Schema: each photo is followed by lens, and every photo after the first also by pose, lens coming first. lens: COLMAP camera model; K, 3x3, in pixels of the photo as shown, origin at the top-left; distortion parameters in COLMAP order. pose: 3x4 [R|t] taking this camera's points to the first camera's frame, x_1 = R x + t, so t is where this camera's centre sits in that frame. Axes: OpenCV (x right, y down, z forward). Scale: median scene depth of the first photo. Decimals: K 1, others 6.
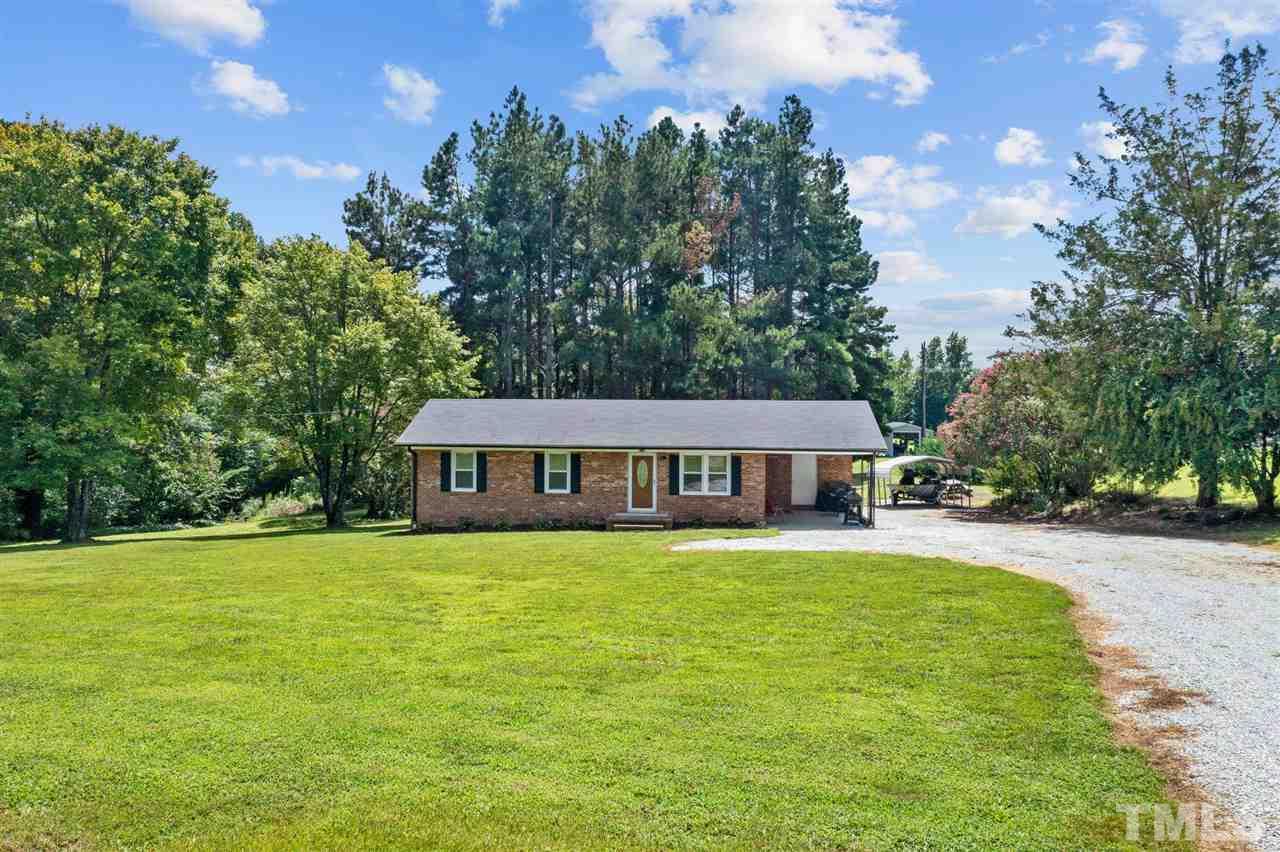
lens RADIAL K [[1006.1, 0, 640.0], [0, 1006.1, 426.0], [0, 0, 1]] dist [-0.013362, -0.004873]
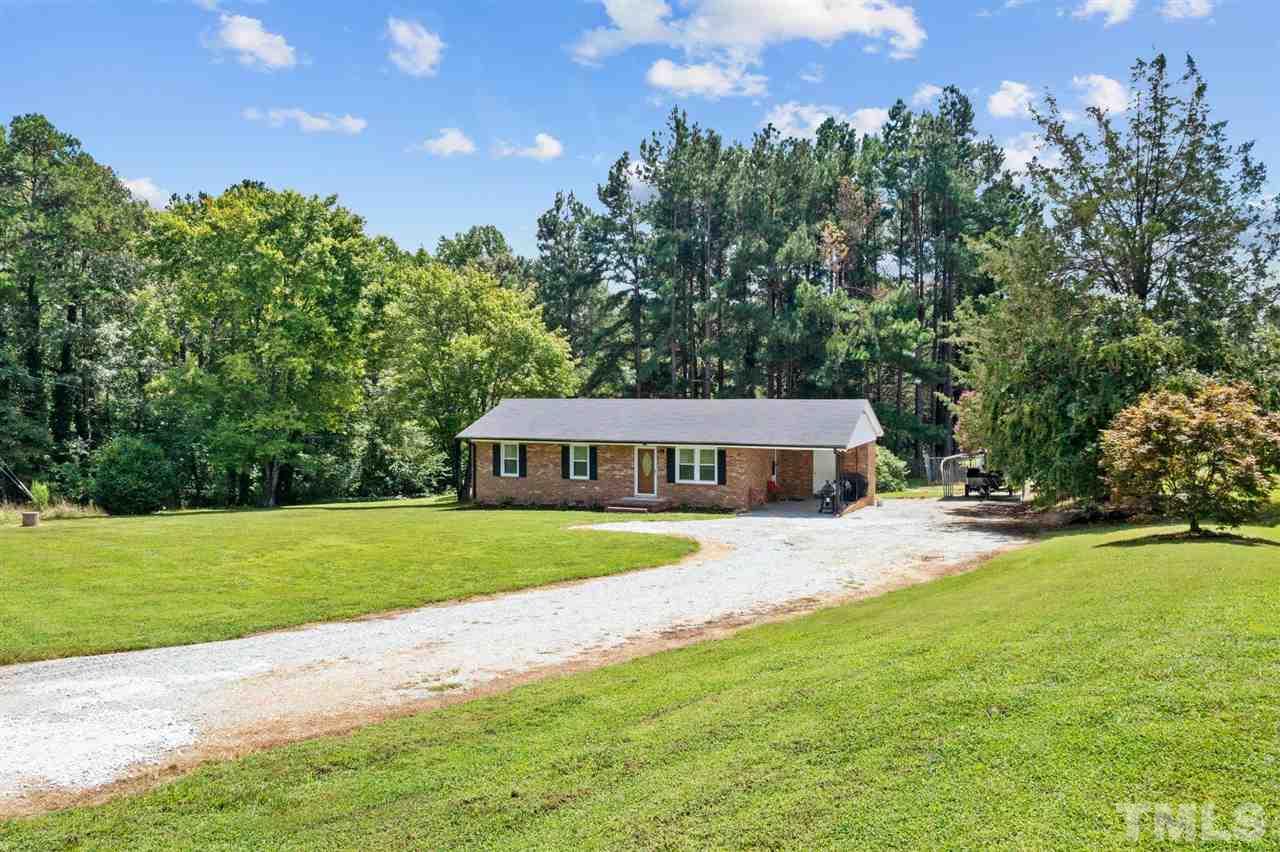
lens RADIAL K [[1006.1, 0, 640.0], [0, 1006.1, 426.0], [0, 0, 1]] dist [-0.013362, -0.004873]
pose [[0.949550, 0.004774, -0.313581, 0.346483], [0.001568, 0.999799, 0.019972, -0.019542], [0.313613, -0.019456, 0.949351, -0.108733]]
